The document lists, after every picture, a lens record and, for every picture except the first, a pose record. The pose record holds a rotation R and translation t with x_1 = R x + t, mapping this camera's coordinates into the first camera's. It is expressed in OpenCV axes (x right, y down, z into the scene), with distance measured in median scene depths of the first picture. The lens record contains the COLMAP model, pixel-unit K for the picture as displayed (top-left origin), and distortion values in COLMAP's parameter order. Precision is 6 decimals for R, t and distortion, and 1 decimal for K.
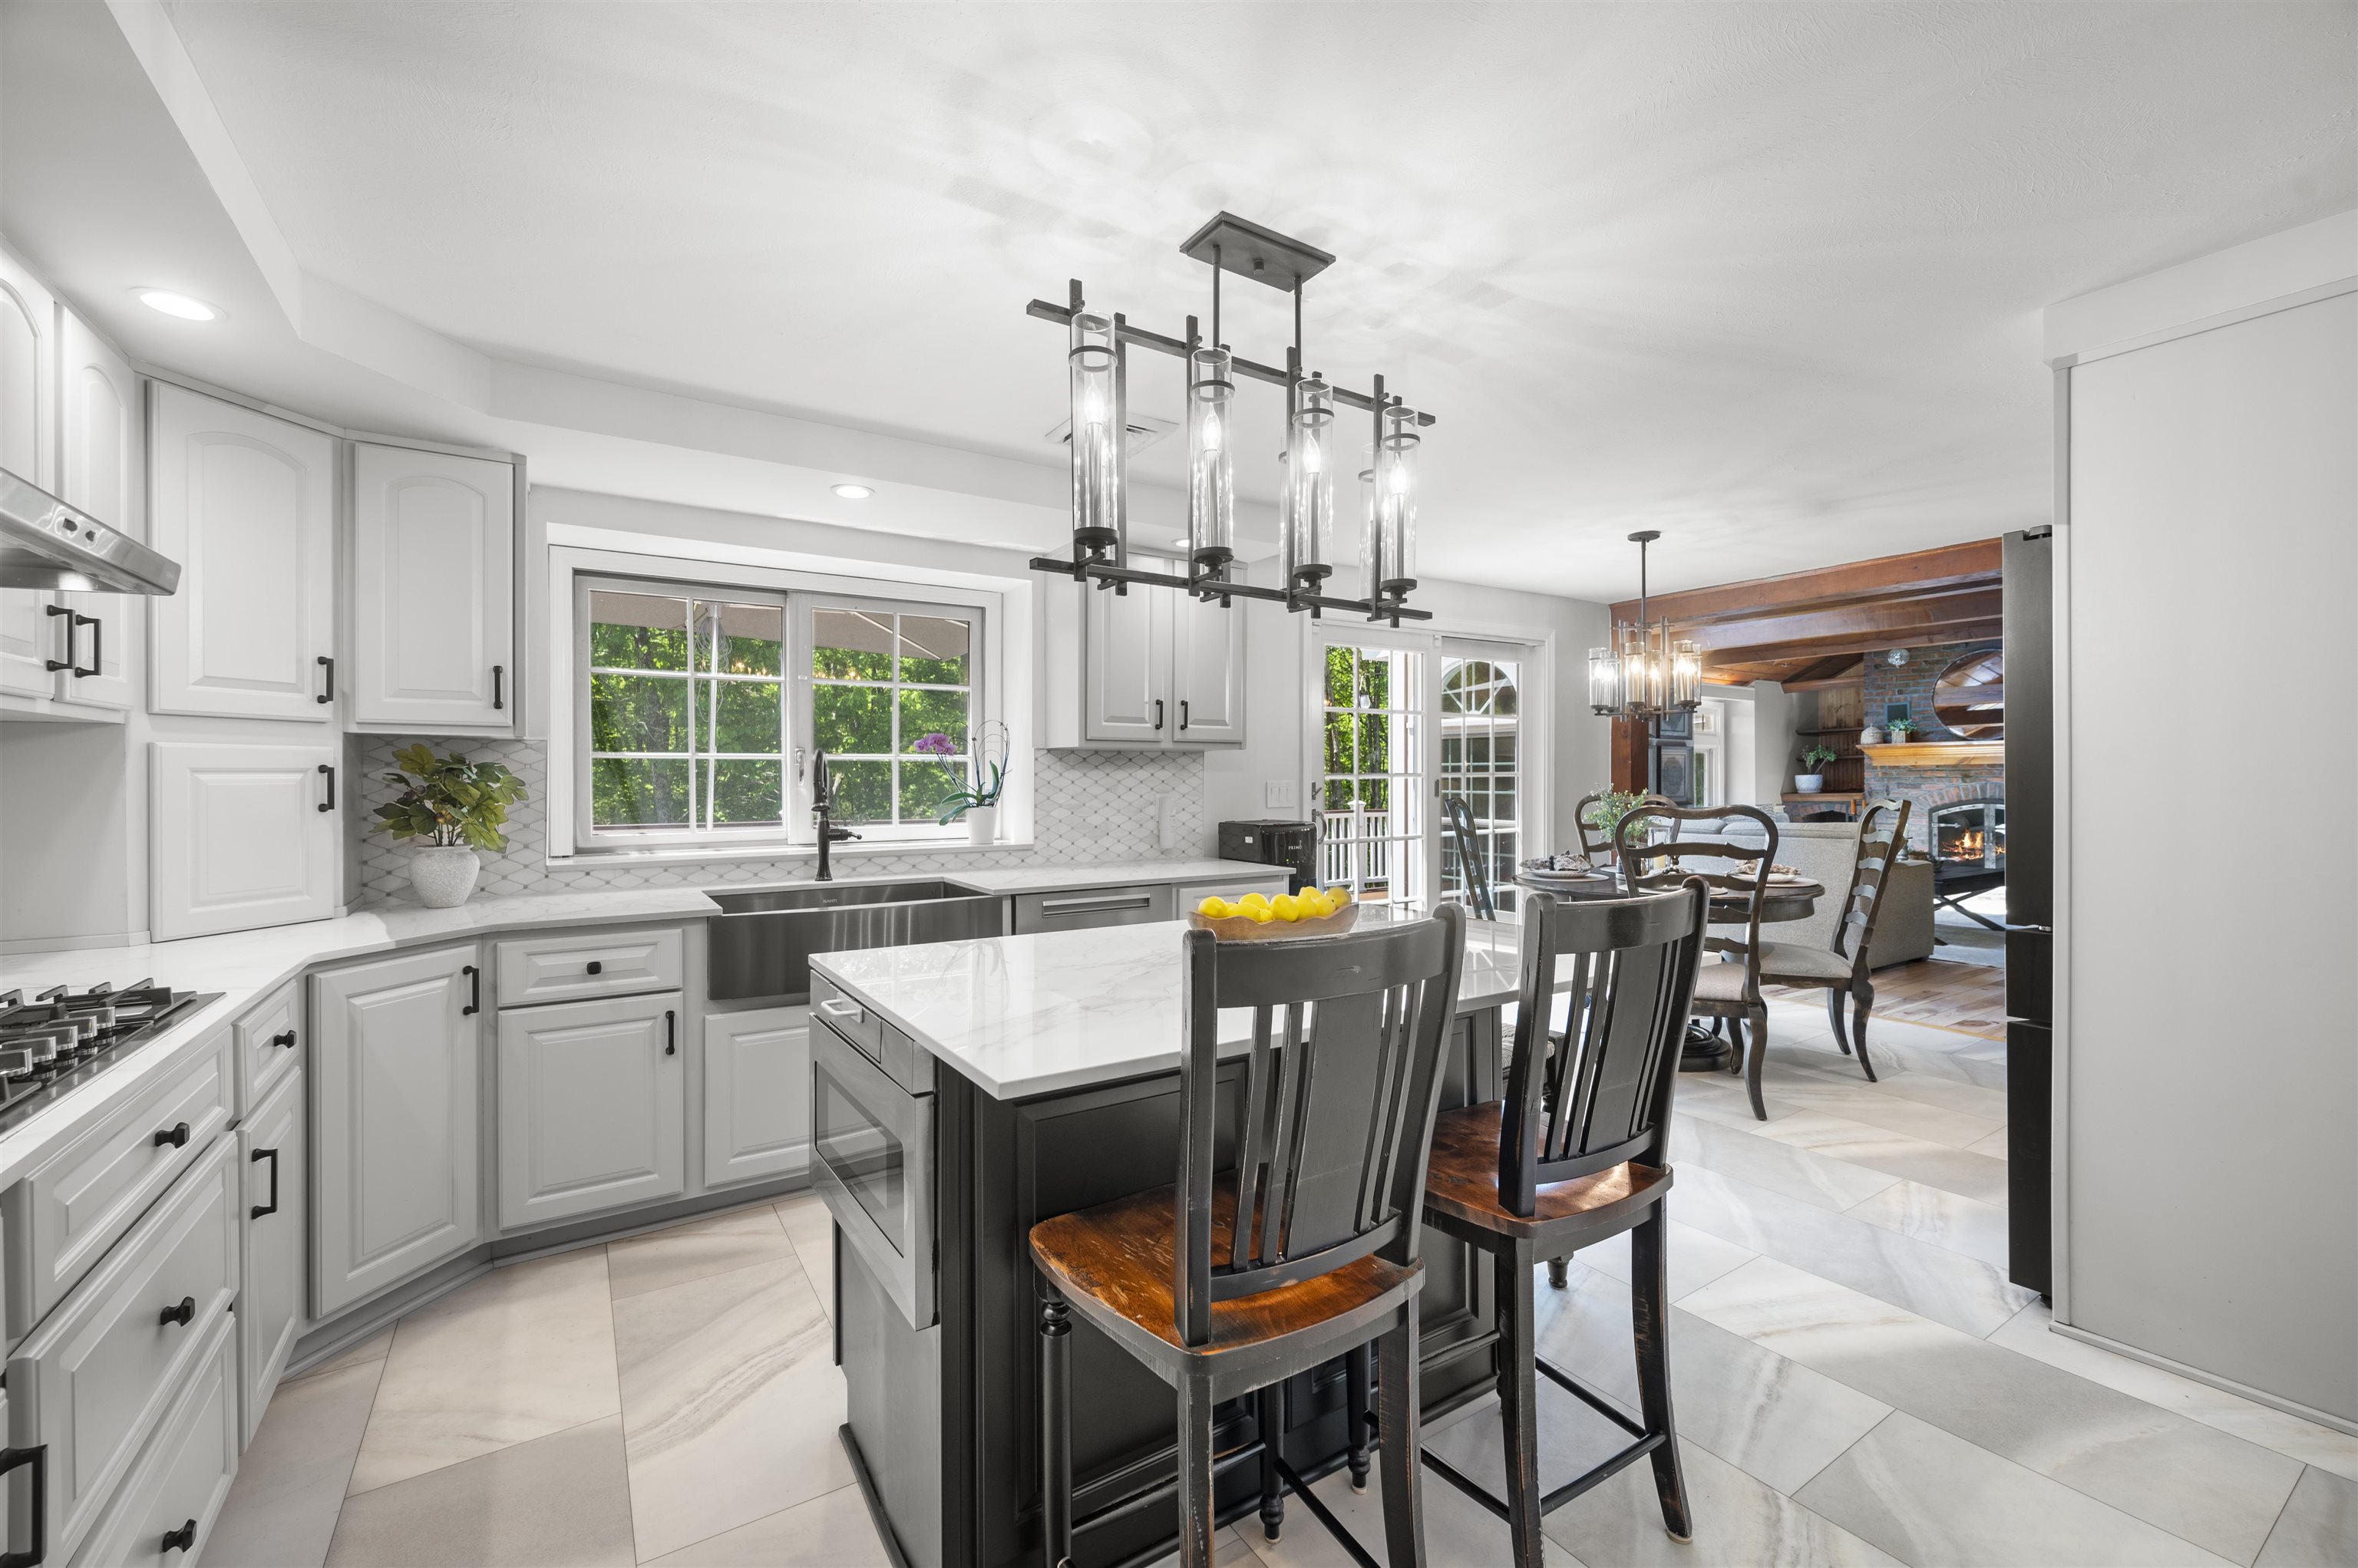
lens RADIAL K [[964.7, 0, 1184.9], [0, 964.7, 780.5], [0, 0, 1]] dist [-0.000161, -0.000132]
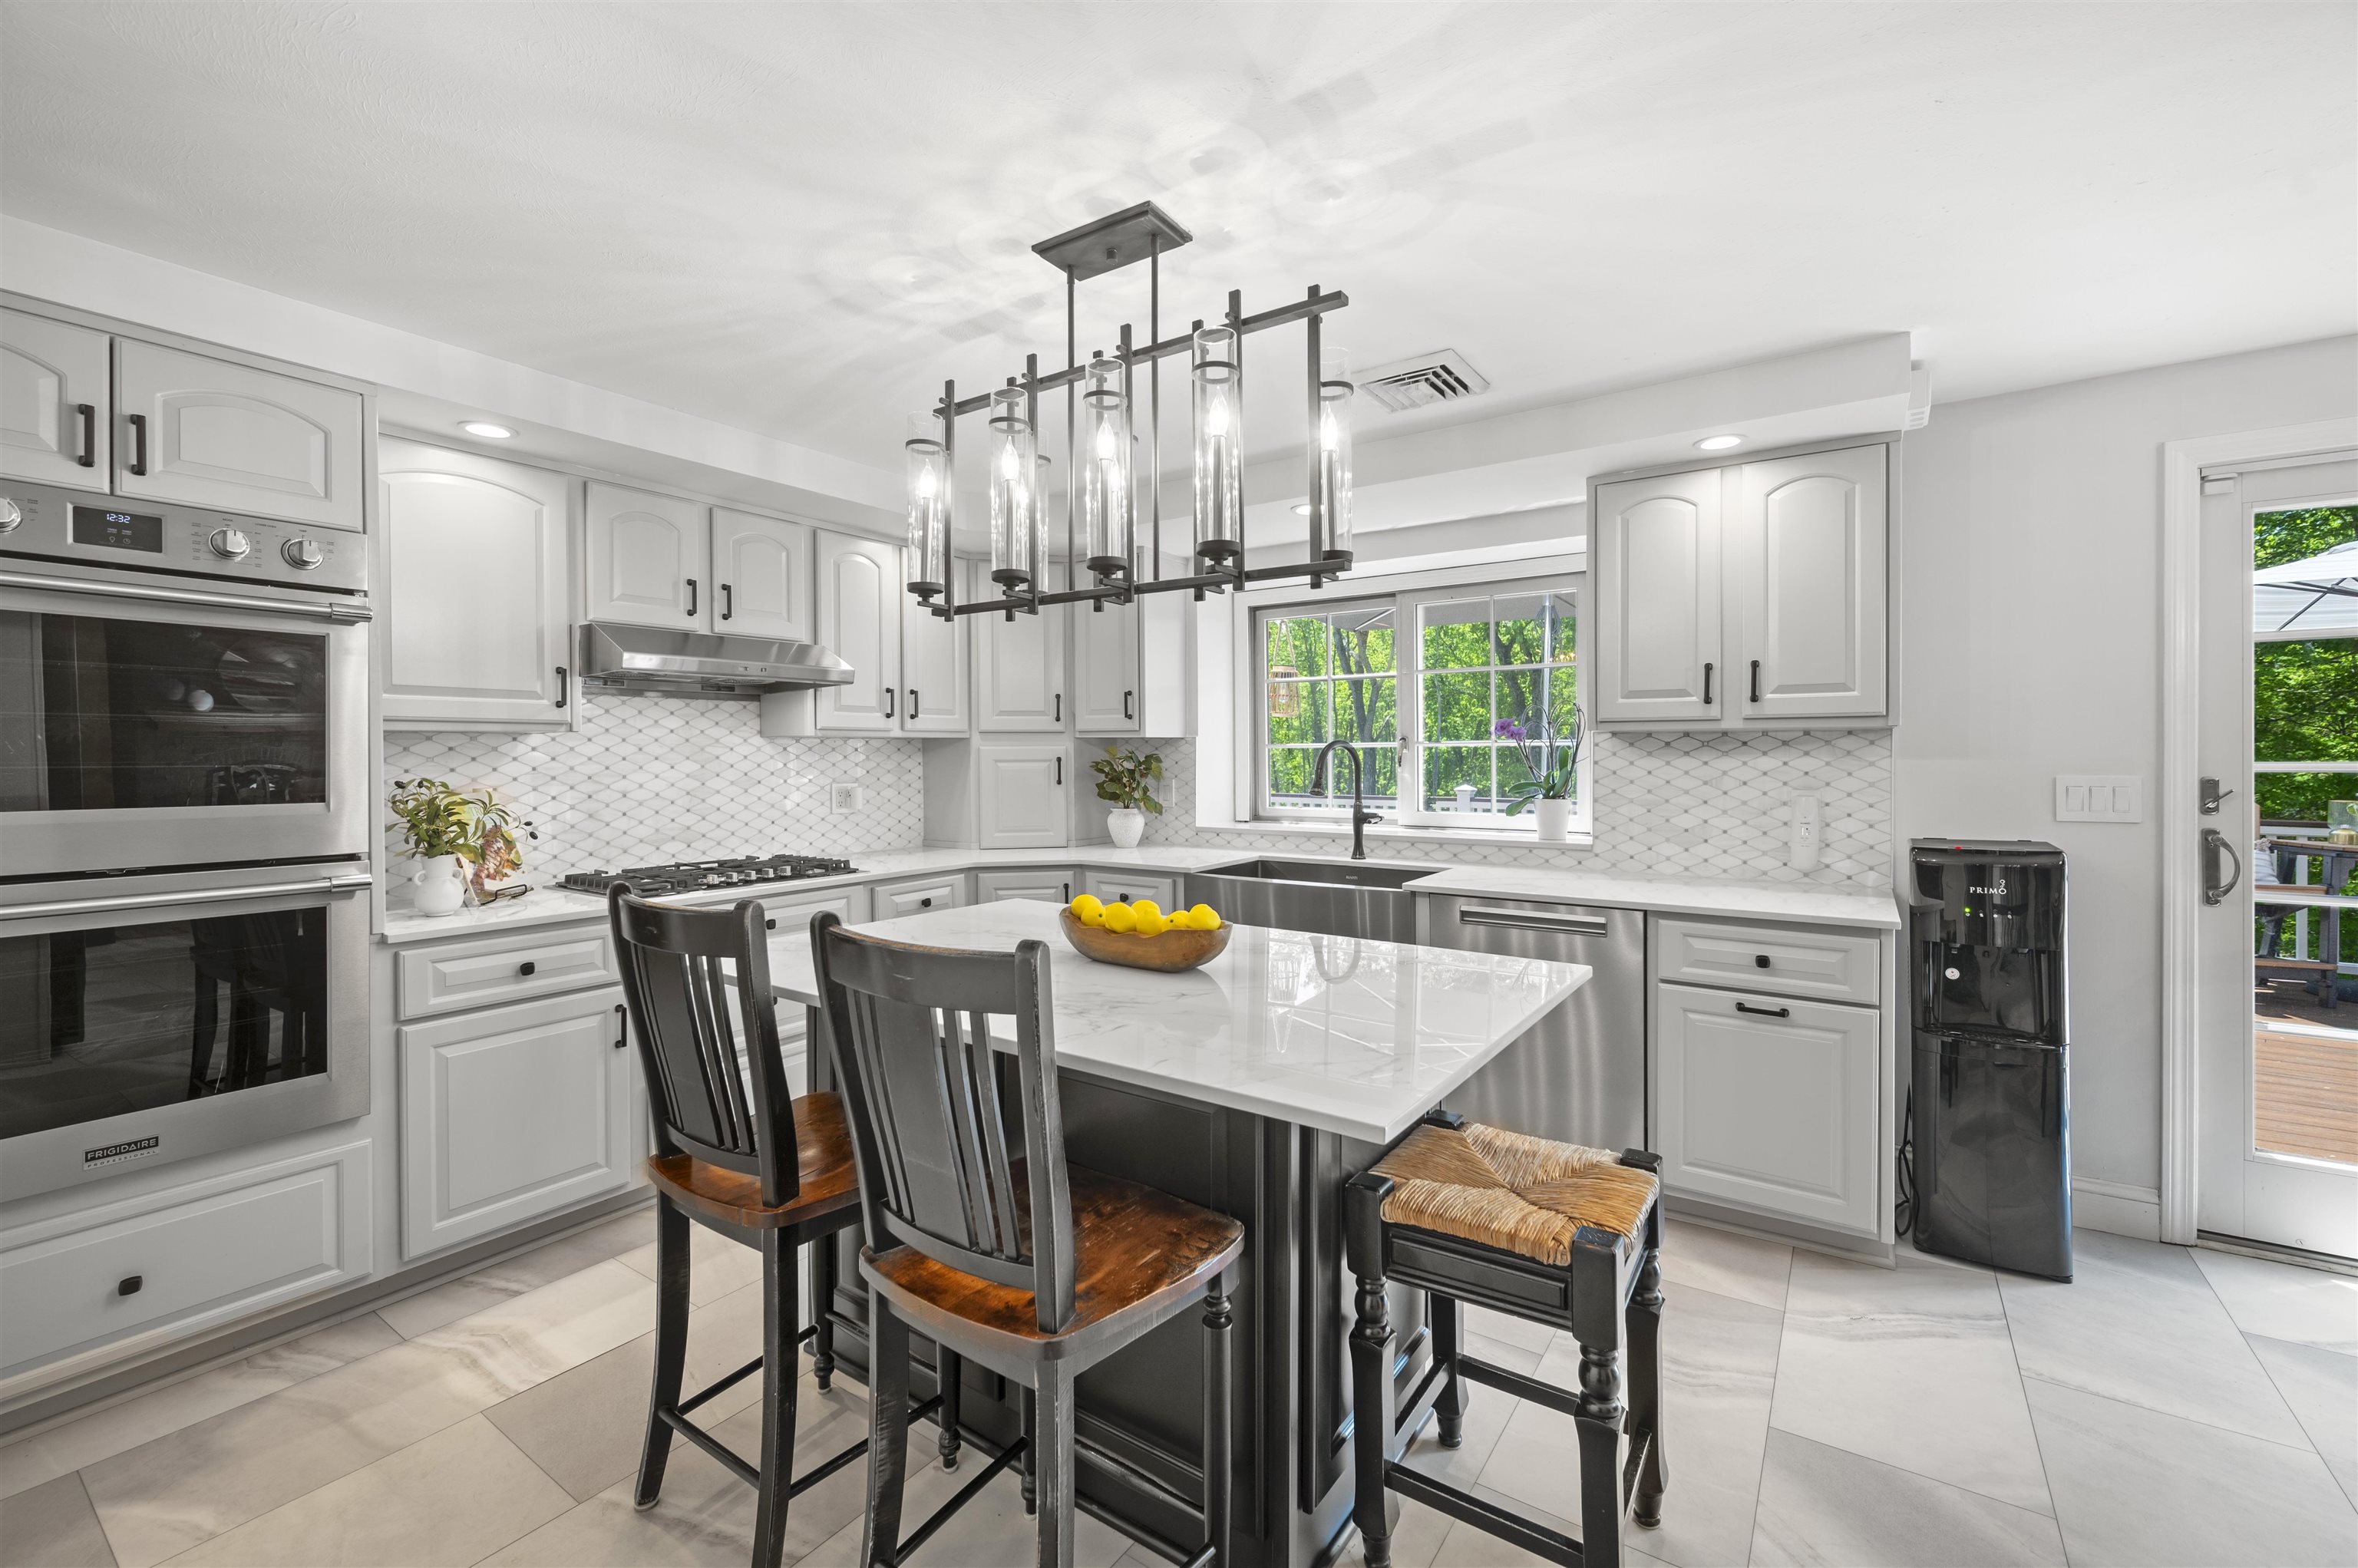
lens RADIAL K [[977.8, 0, 1185.4], [0, 977.8, 761.1], [0, 0, 1]] dist [-0.001814, -0.000048]
pose [[0.380926, 0.007210, -0.924578, 0.488675], [-0.001025, 0.999972, 0.007376, -0.013429], [0.924605, -0.001862, 0.380923, 0.329679]]
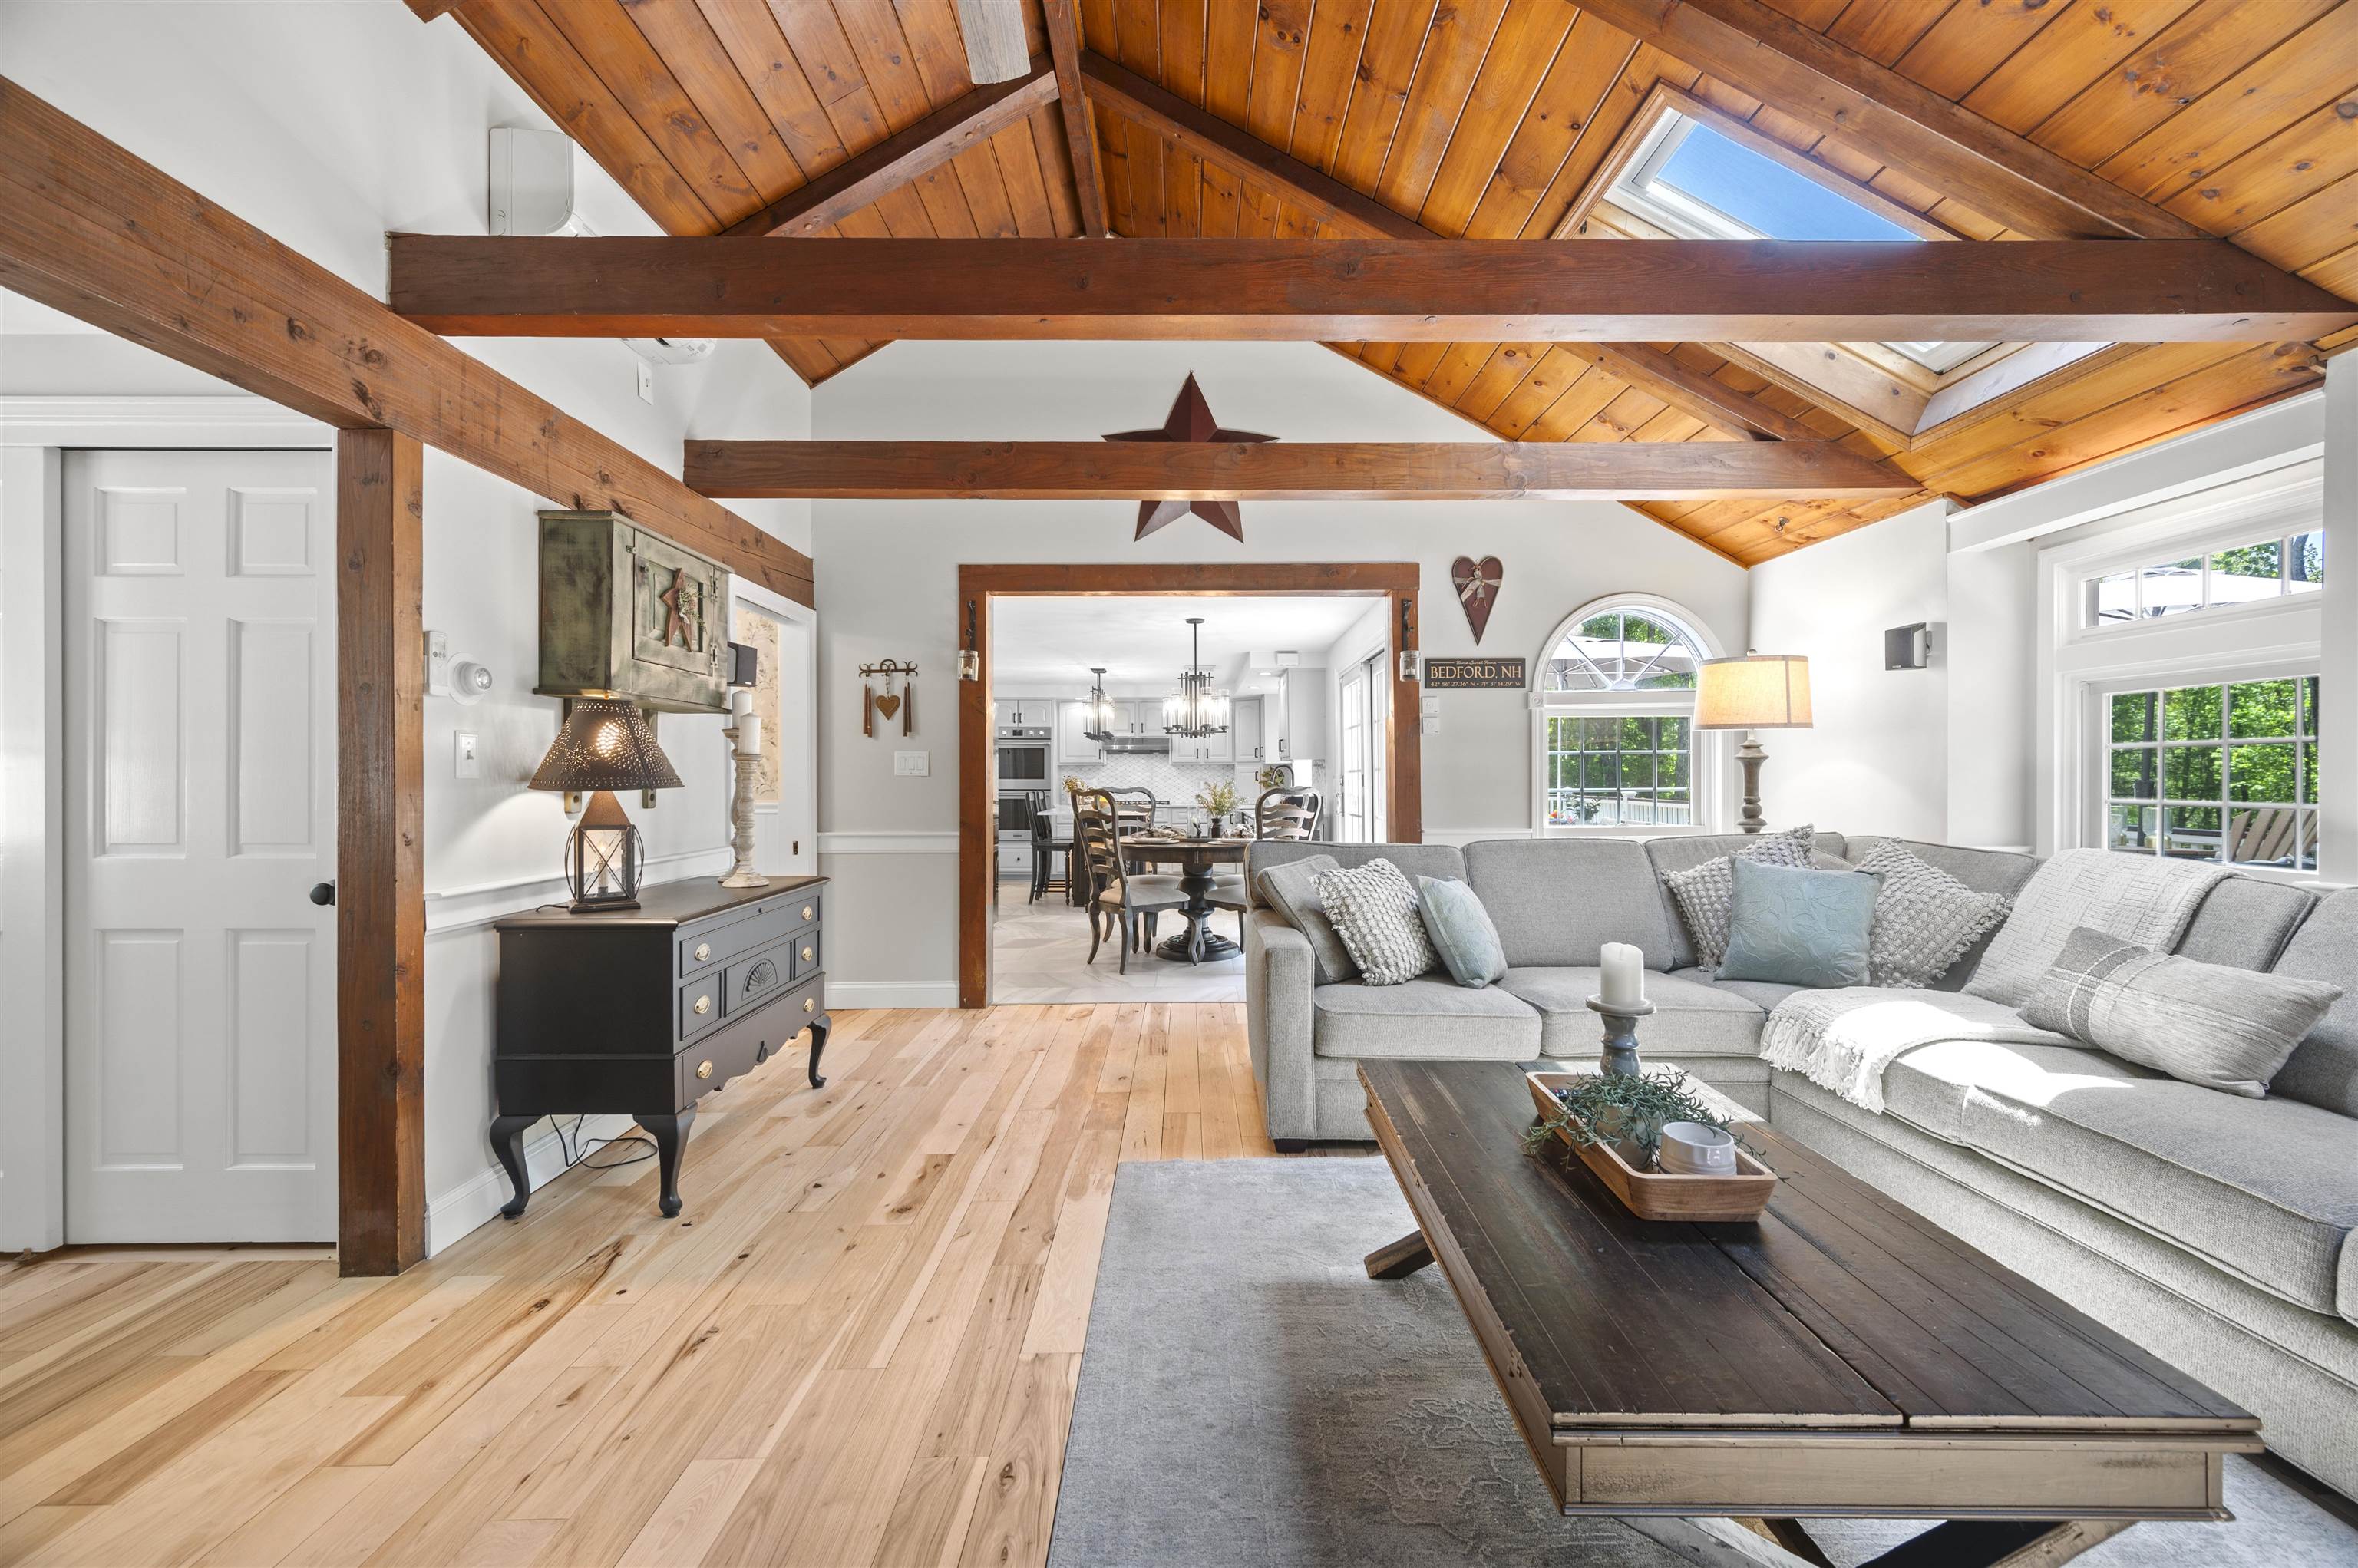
lens RADIAL K [[936.9, 0, 1185.0], [0, 936.9, 770.3], [0, 0, 1]] dist [-0.001502, -0.000265]
pose [[-0.544796, -0.001746, -0.838567, 1.871819], [0.003047, 0.999987, -0.004062, -0.001197], [0.838563, -0.004768, -0.544783, 1.924765]]
